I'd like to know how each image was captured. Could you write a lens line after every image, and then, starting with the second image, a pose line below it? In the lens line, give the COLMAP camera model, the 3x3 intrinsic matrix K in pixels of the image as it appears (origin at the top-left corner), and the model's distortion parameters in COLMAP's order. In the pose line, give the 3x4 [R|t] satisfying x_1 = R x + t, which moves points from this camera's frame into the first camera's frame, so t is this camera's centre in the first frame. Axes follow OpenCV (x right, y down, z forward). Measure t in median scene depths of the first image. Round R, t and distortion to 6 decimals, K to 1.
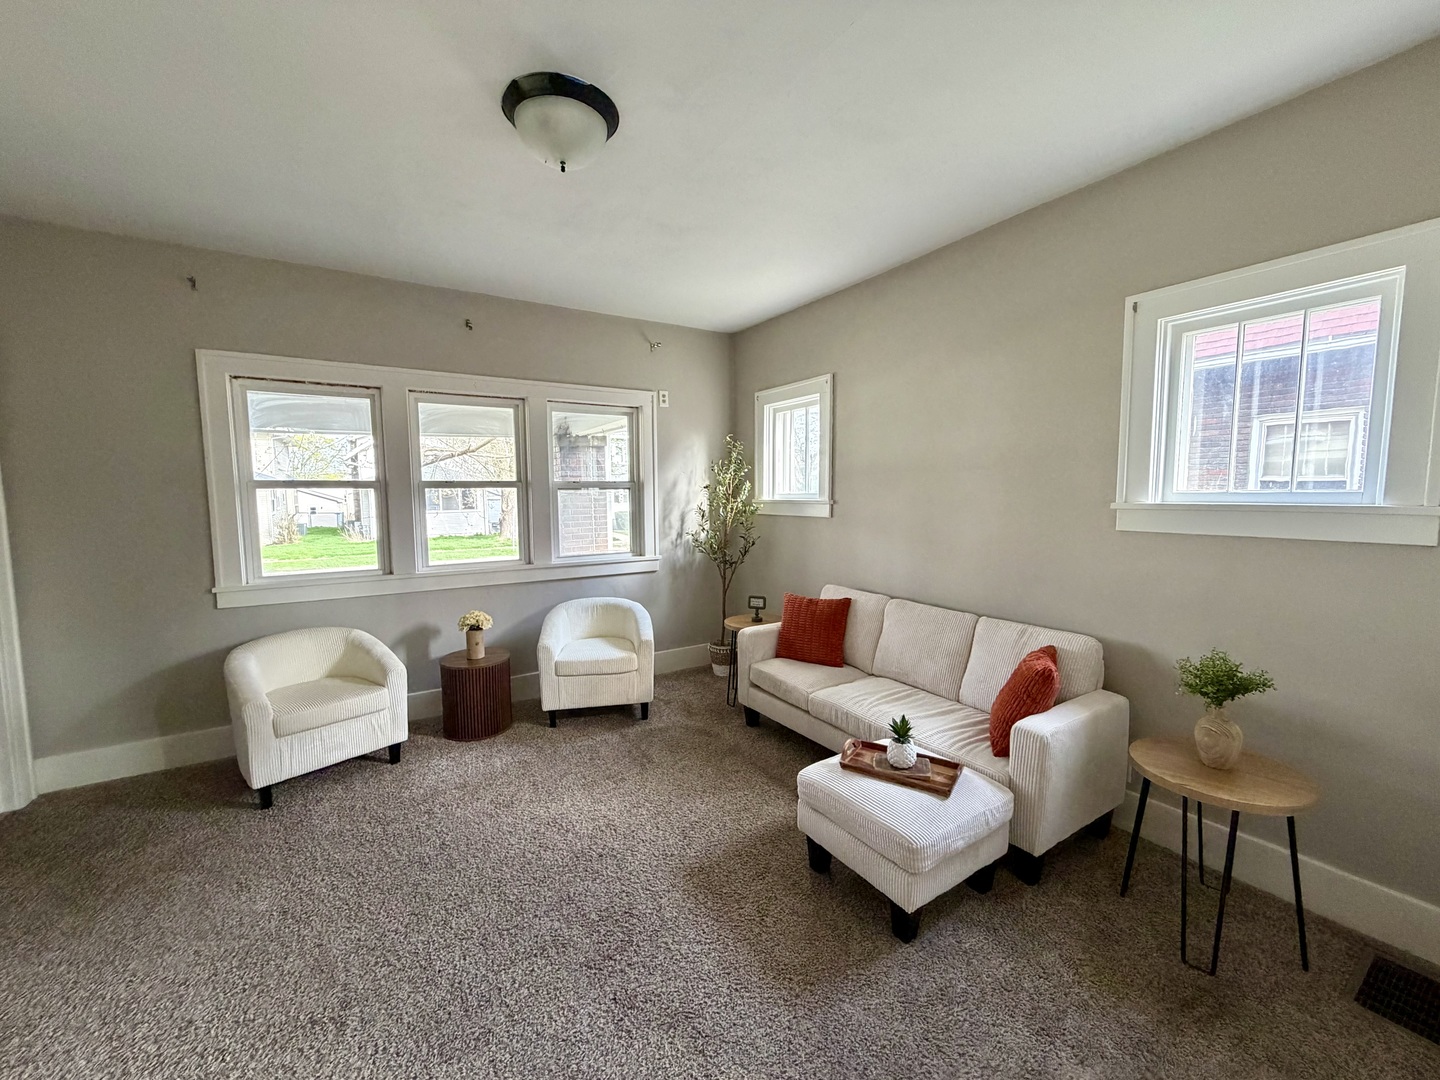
lens RADIAL K [[572.8, 0, 715.3], [0, 572.8, 542.0], [0, 0, 1]] dist [-0.000266, 0.000099]
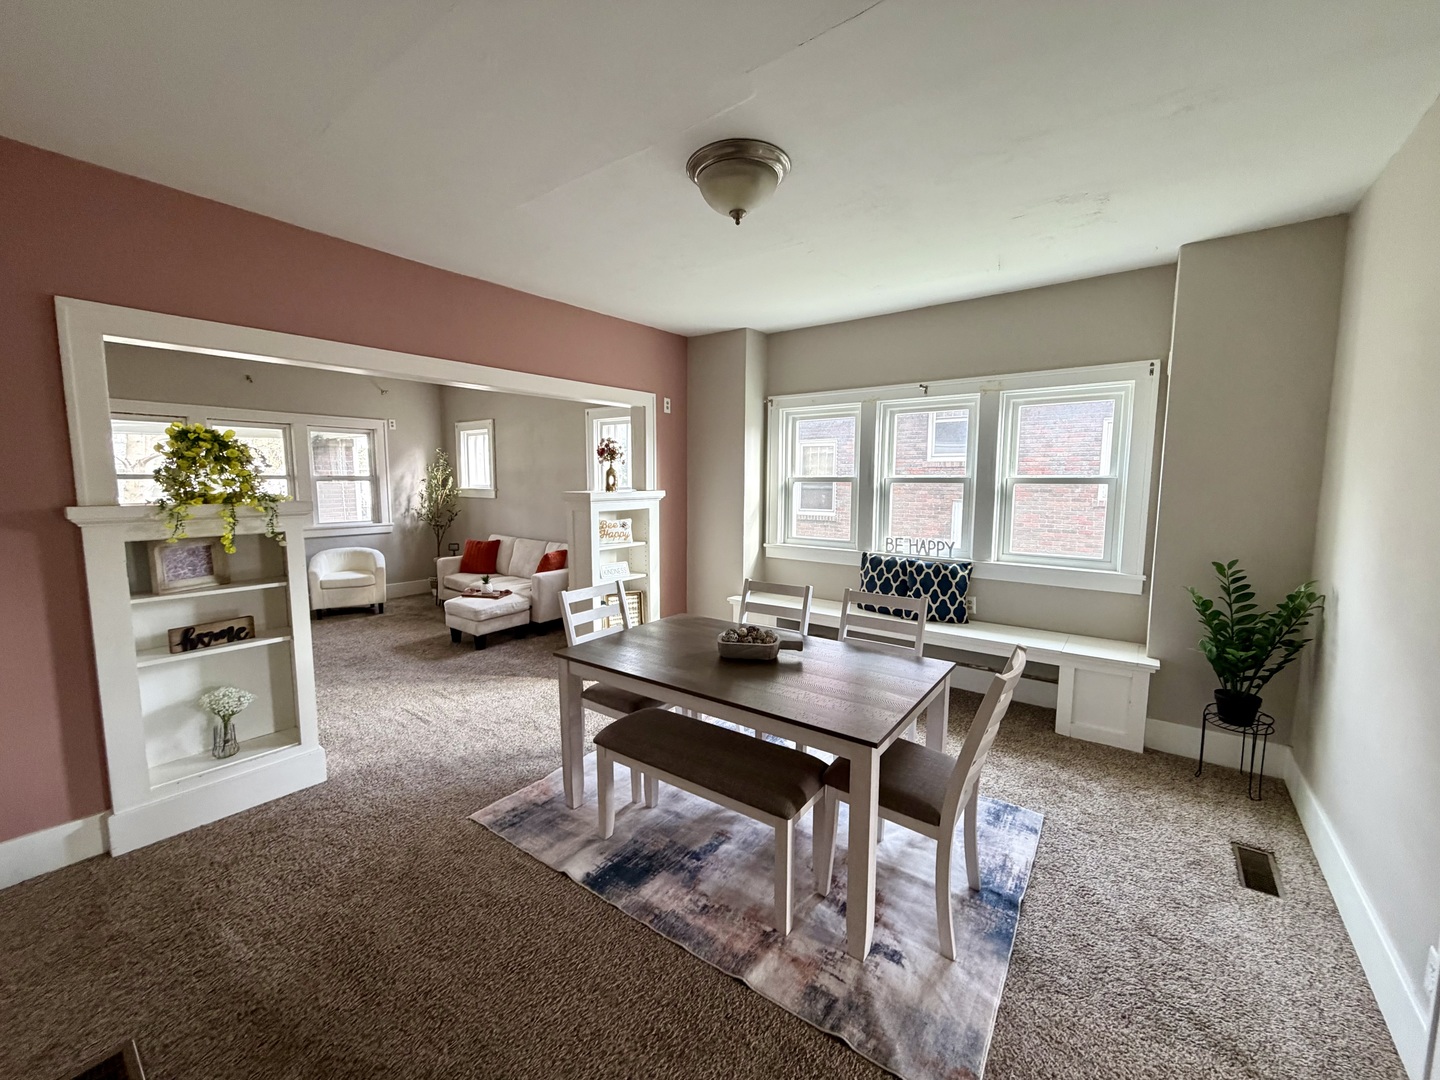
lens RADIAL K [[572.8, 0, 716.7], [0, 572.8, 537.9], [0, 0, 1]] dist [-0.000266, 0.000099]
pose [[0.934931, -0.026464, 0.353841, 0.205482], [0.021121, 0.999597, 0.018954, 0.061954], [-0.354200, -0.010248, 0.935114, -0.924620]]
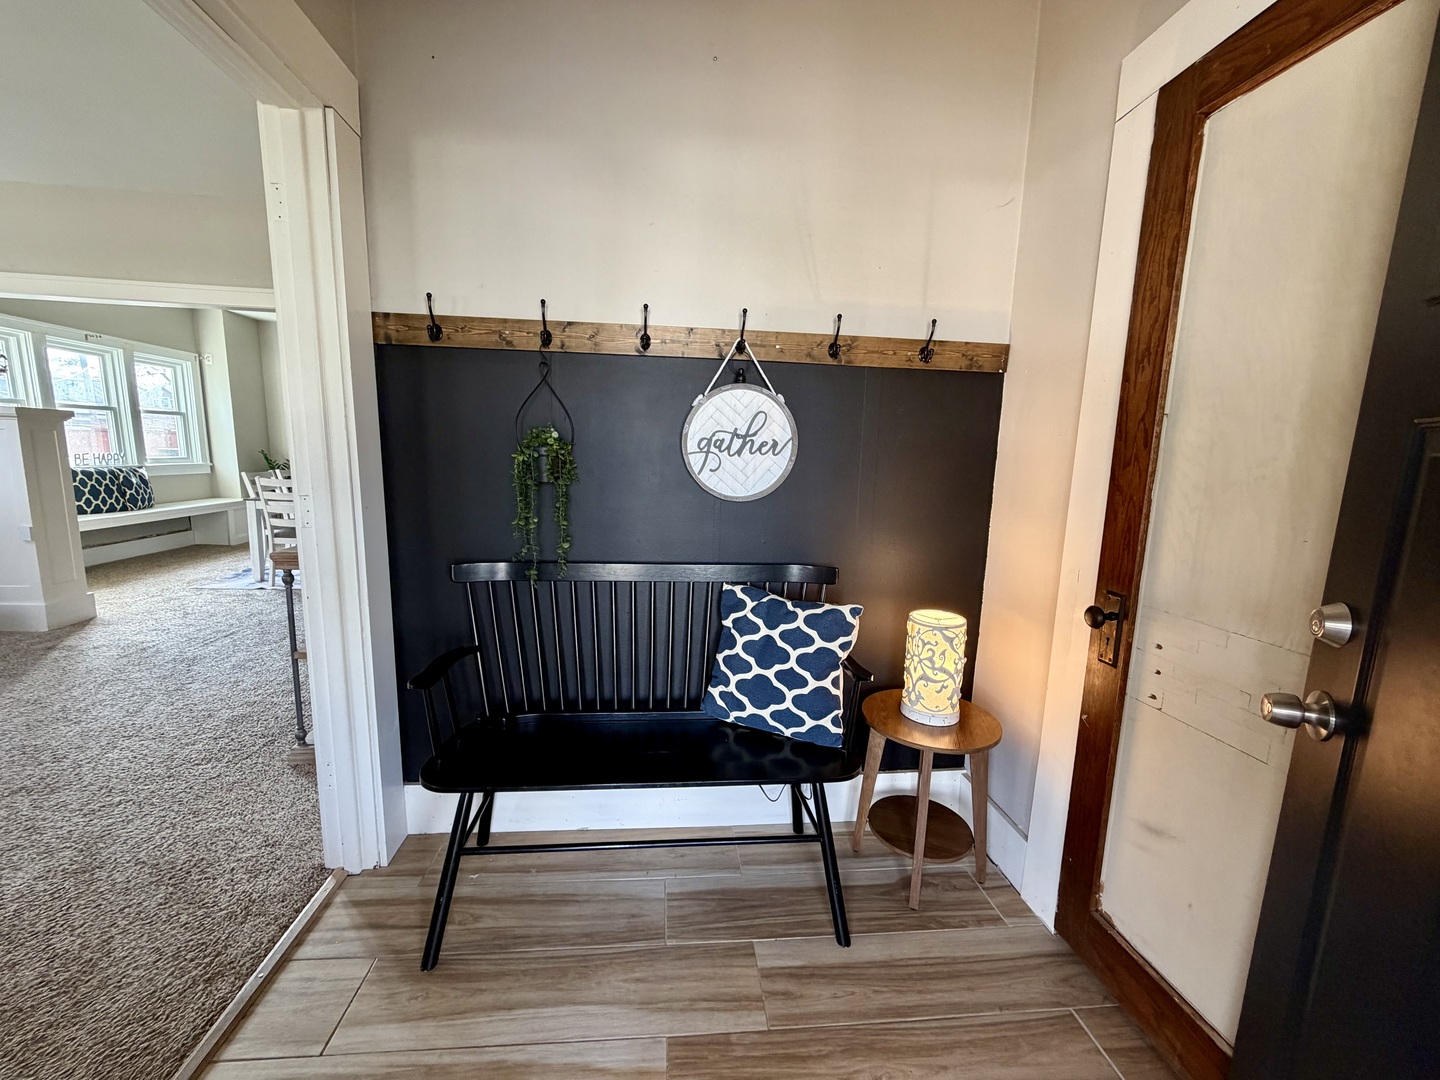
lens RADIAL K [[572.8, 0, 715.0], [0, 572.8, 540.5], [0, 0, 1]] dist [-0.000266, 0.000099]
pose [[-0.894758, -0.085882, 0.438215, -1.049054], [0.018313, 0.973449, 0.228170, 0.008482], [-0.446175, 0.212182, -0.869429, 0.542362]]
